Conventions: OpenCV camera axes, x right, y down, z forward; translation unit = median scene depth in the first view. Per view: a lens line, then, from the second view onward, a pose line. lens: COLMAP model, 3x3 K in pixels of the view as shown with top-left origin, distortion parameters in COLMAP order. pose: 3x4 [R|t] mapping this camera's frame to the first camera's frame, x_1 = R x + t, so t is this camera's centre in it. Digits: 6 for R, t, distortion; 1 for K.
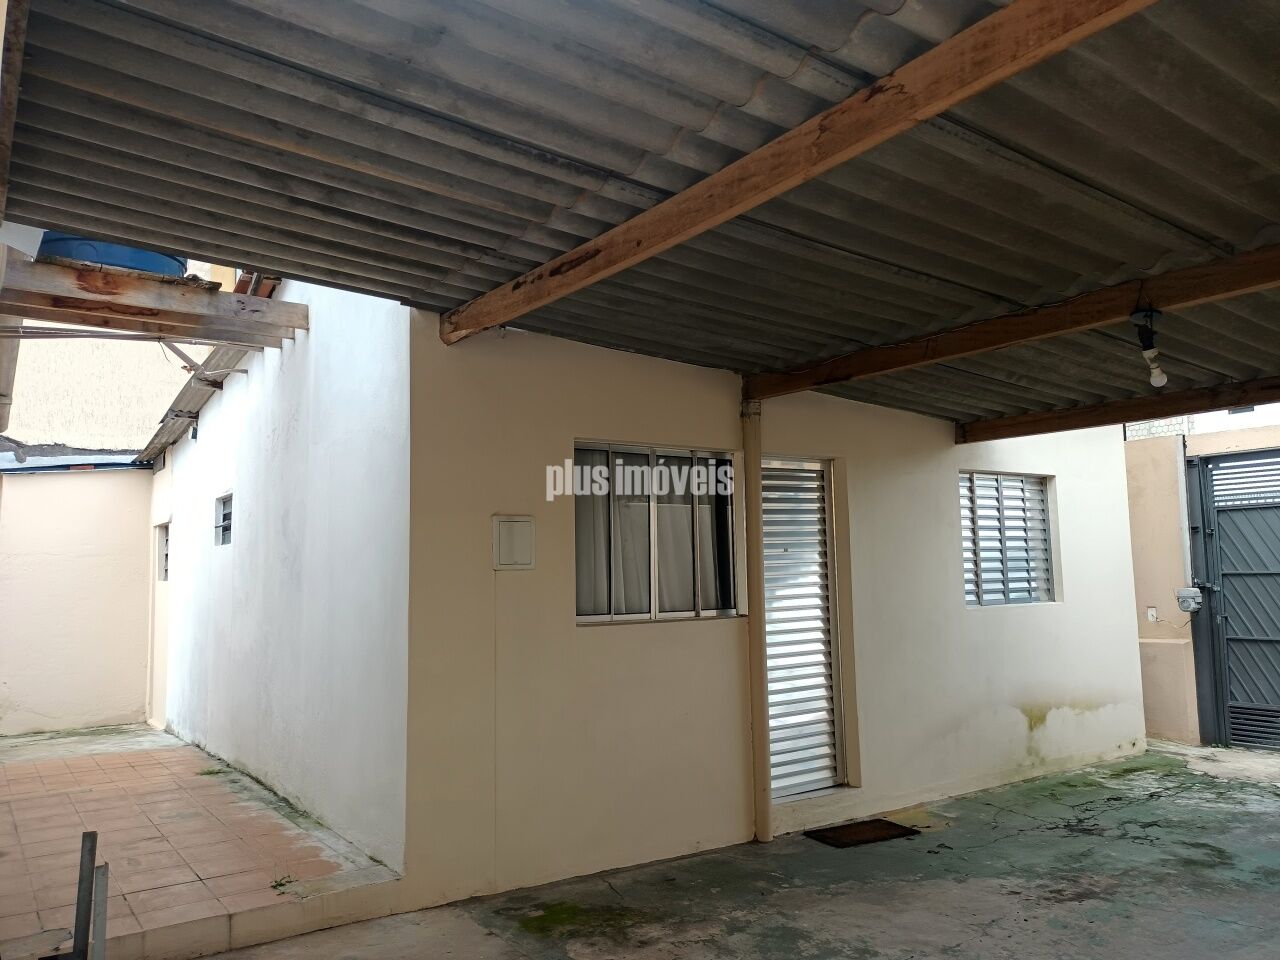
lens RADIAL K [[963.6, 0, 645.1], [0, 963.6, 476.1], [0, 0, 1]] dist [0.041882, -0.042441]
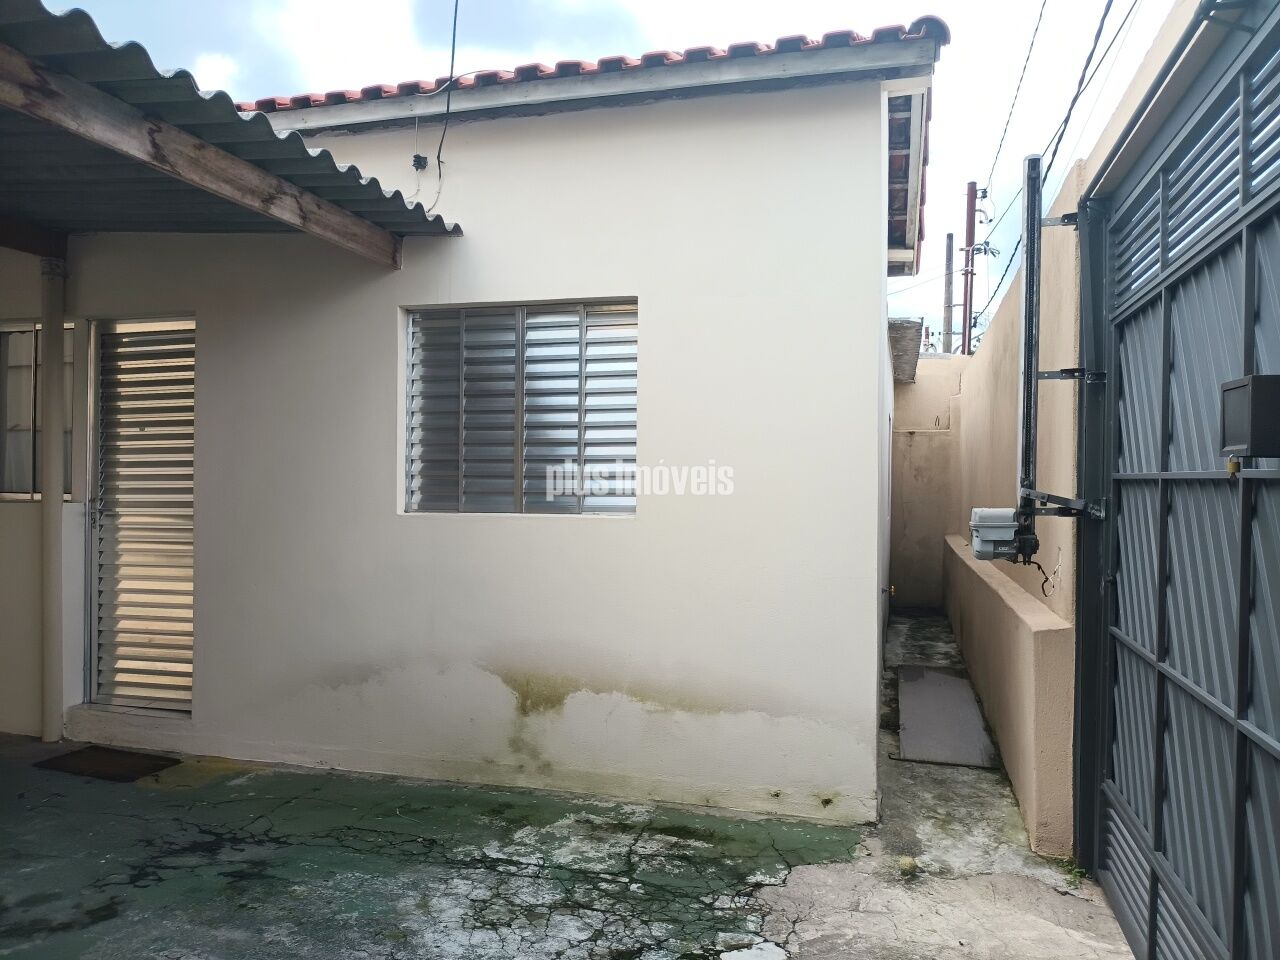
lens RADIAL K [[963.6, 0, 637.4], [0, 963.6, 482.6], [0, 0, 1]] dist [0.041882, -0.042441]
pose [[0.615963, 0.026423, -0.787332, 0.928781], [0.060401, 0.994911, 0.080644, 0.069320], [0.785456, -0.097229, 0.611232, 0.695976]]
